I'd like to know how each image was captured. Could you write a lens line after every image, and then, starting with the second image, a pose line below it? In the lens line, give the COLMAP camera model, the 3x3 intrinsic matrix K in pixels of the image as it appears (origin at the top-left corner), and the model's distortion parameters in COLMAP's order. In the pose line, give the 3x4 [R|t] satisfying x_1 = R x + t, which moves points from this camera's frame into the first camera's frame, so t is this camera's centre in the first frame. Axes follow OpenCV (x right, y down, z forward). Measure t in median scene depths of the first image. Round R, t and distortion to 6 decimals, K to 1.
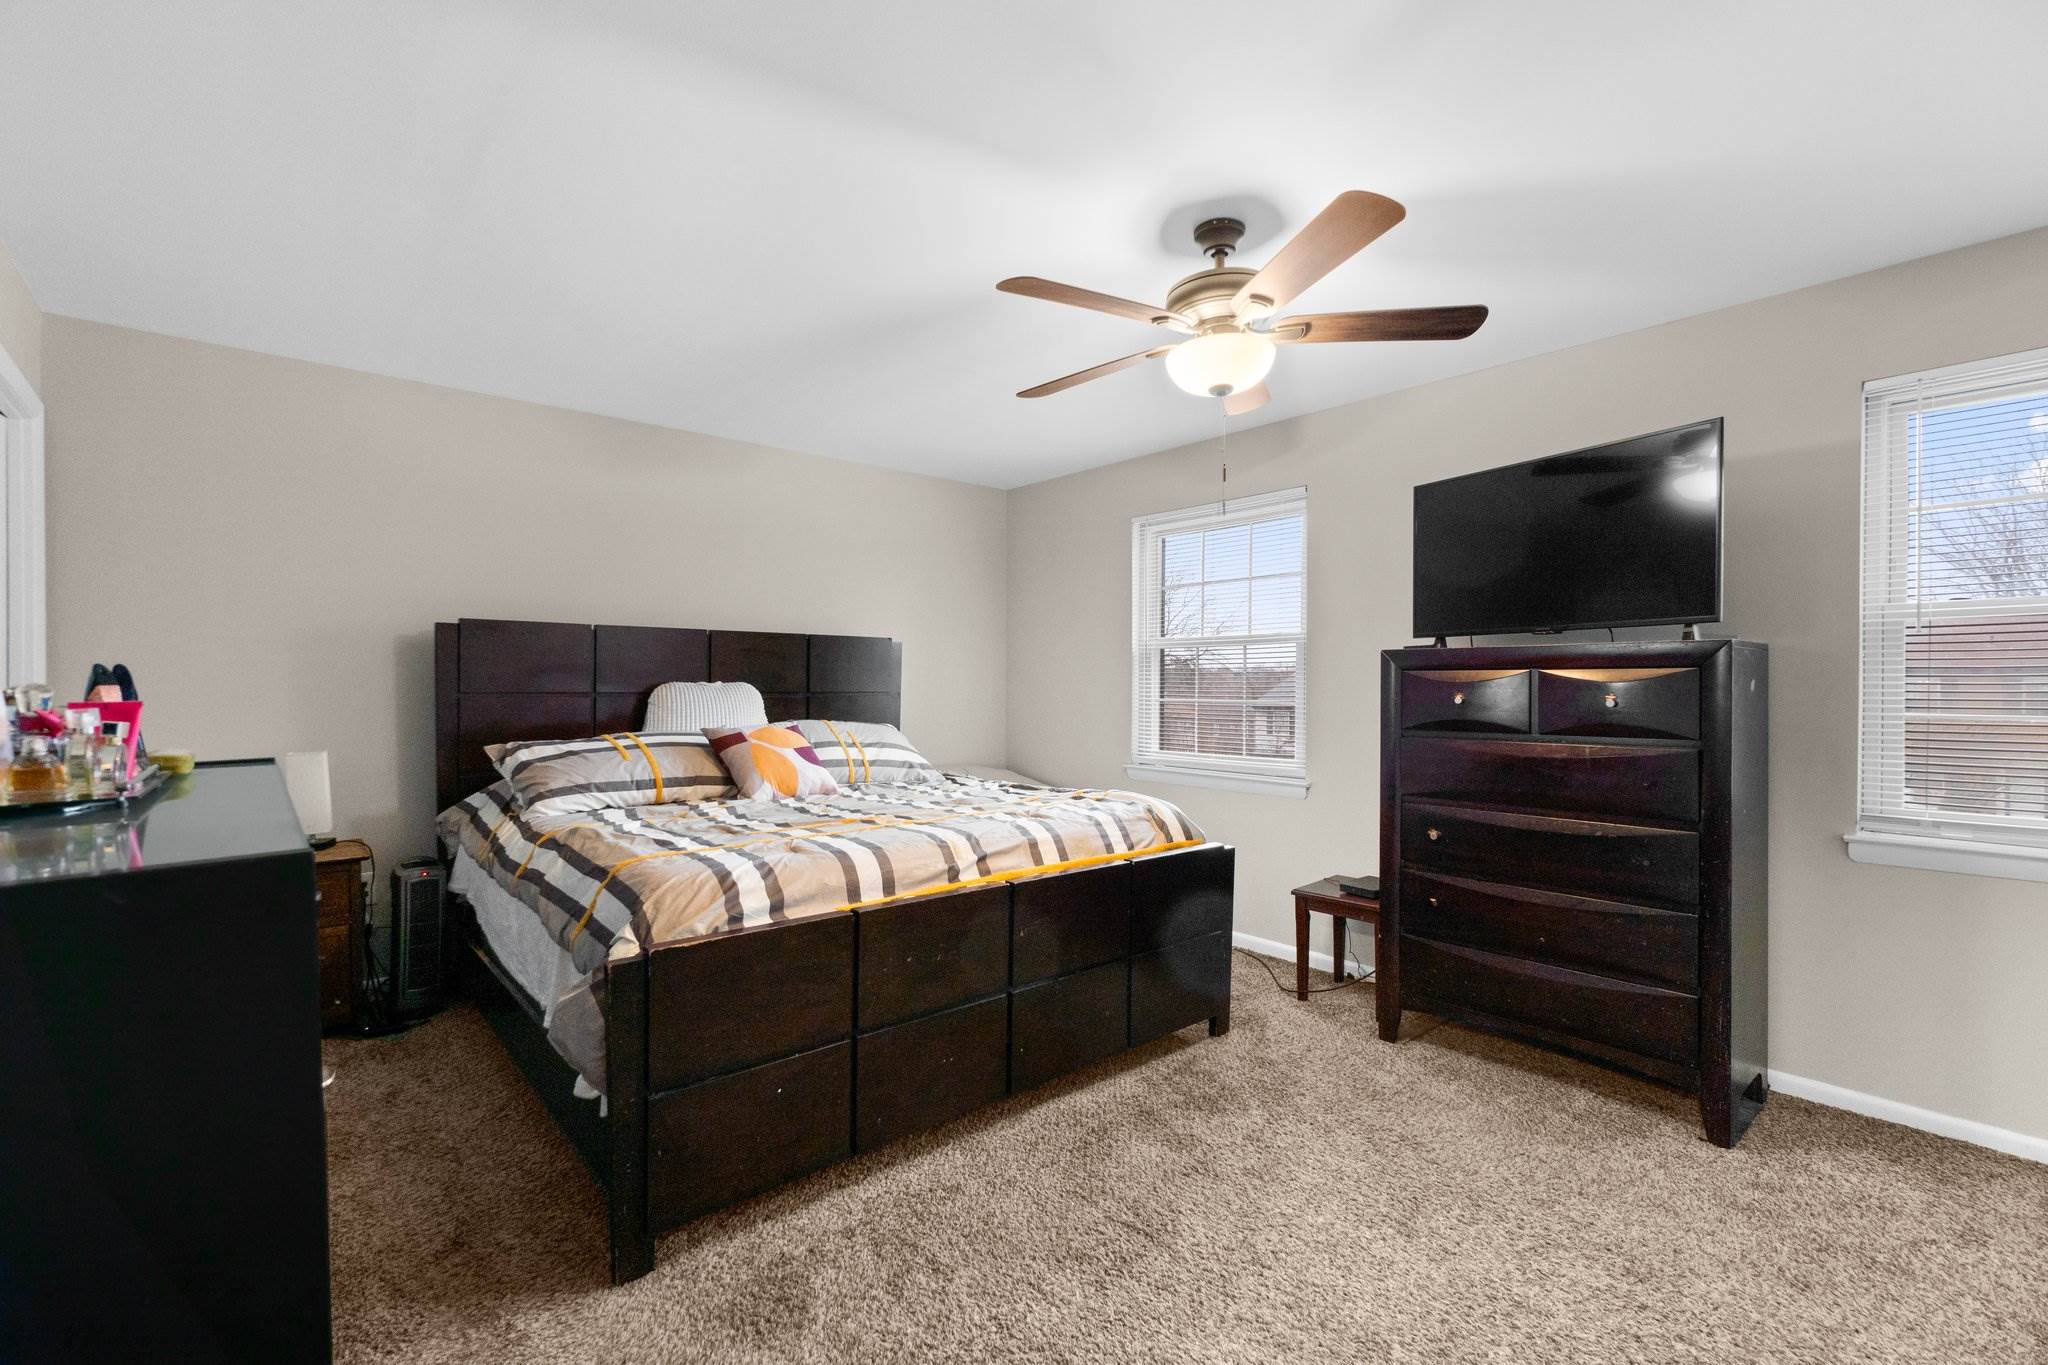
lens RADIAL K [[872.9, 0, 1017.8], [0, 872.9, 701.1], [0, 0, 1]] dist [-0.000804, 0.000088]
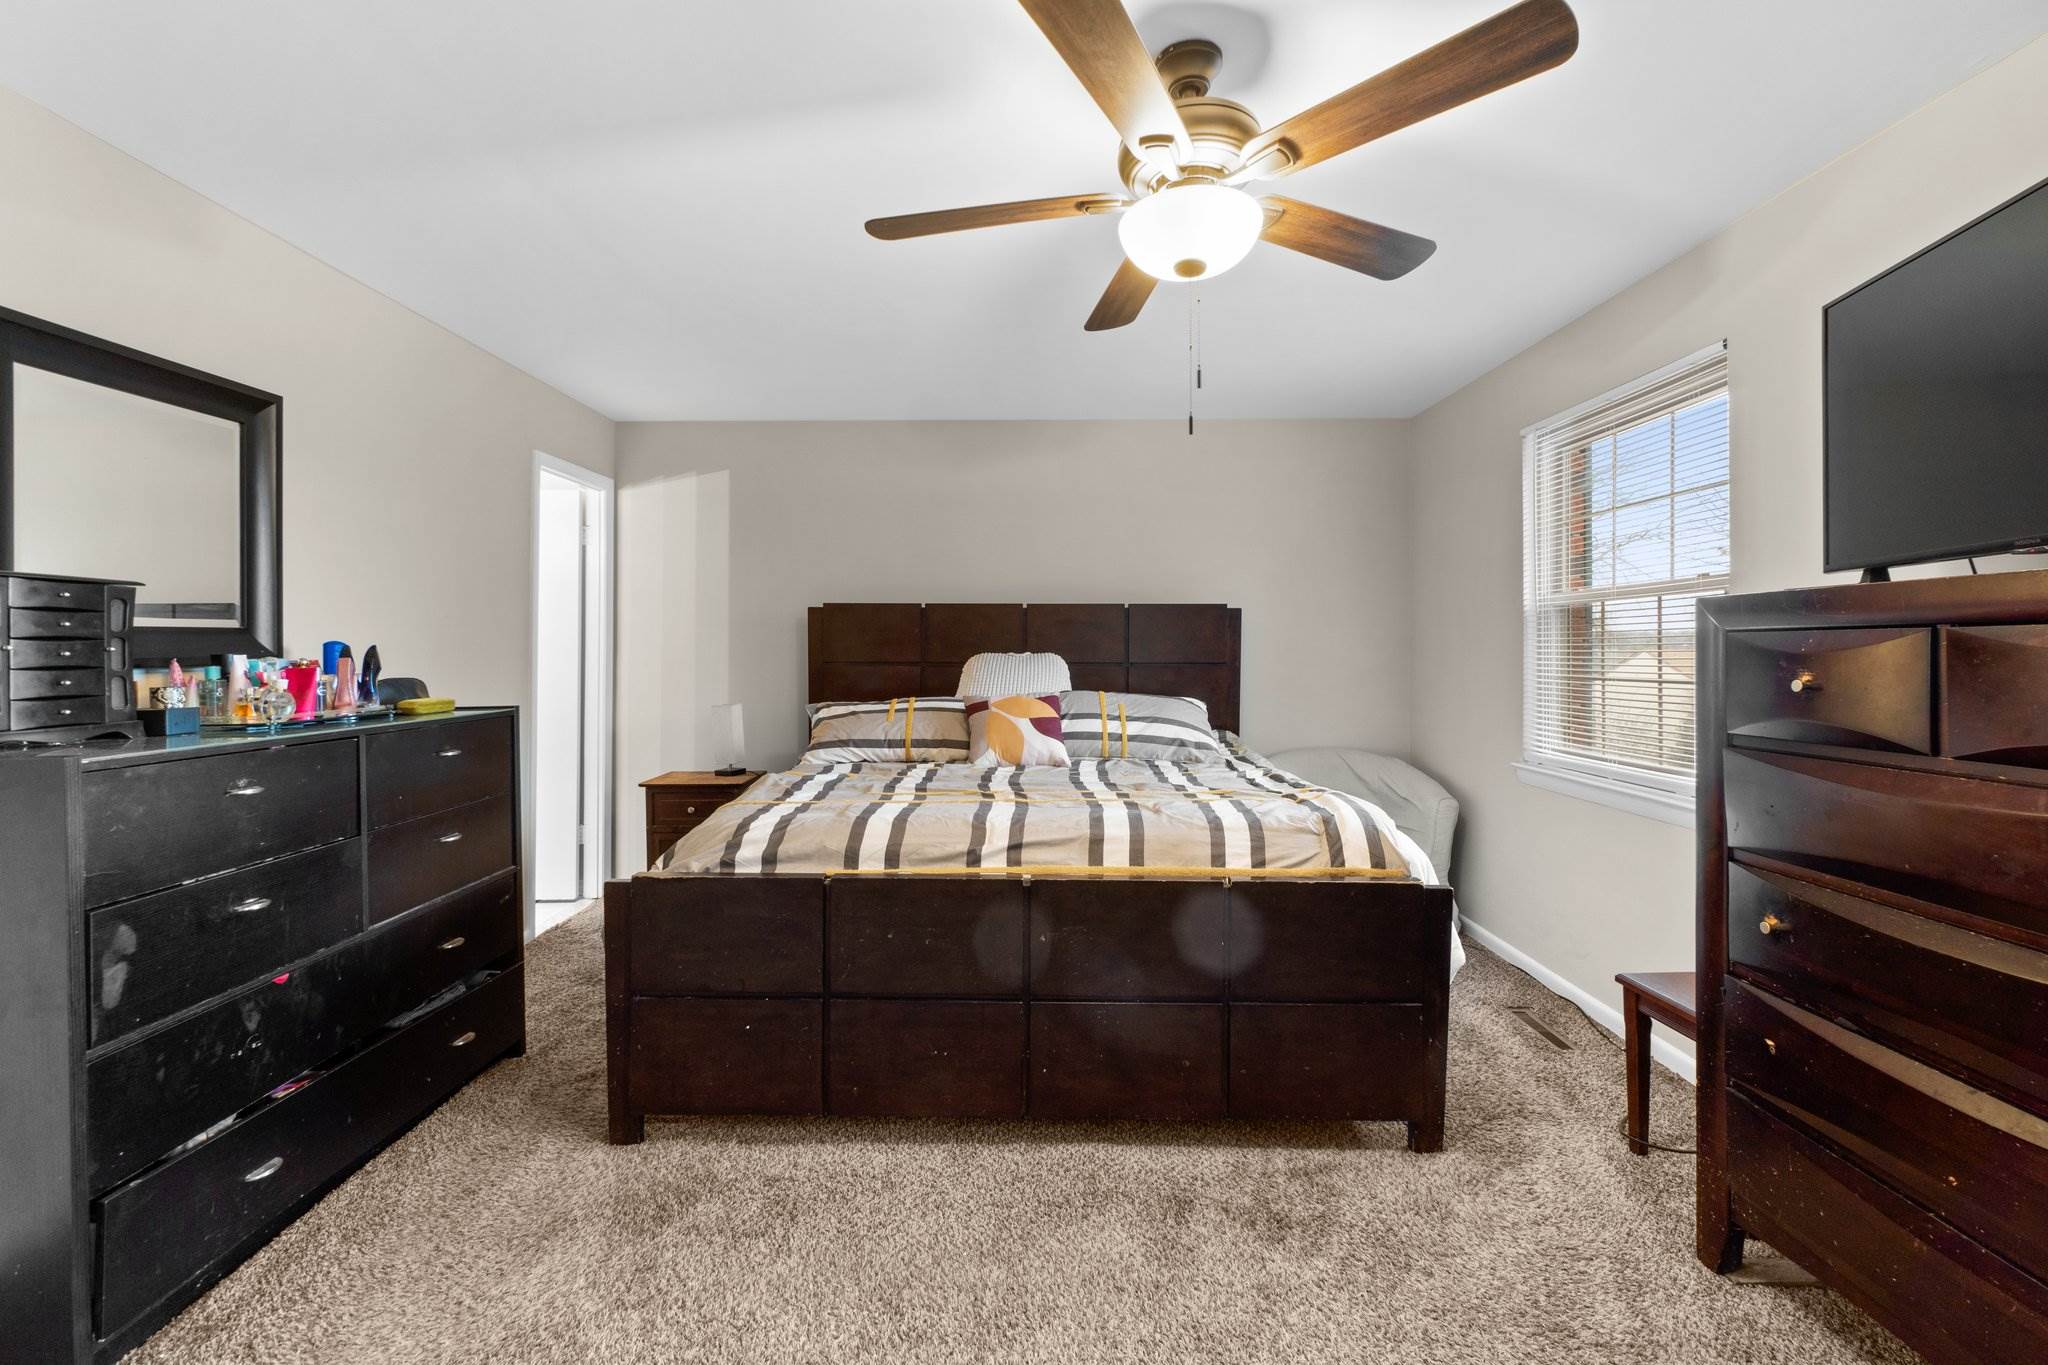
lens RADIAL K [[881.3, 0, 1022.3], [0, 881.3, 657.6], [0, 0, 1]] dist [-0.000580, 0.000561]
pose [[0.757017, 0.001439, -0.653394, 0.447761], [-0.011099, 0.999882, -0.010658, -0.005879], [0.653301, 0.015320, 0.756943, 0.240456]]
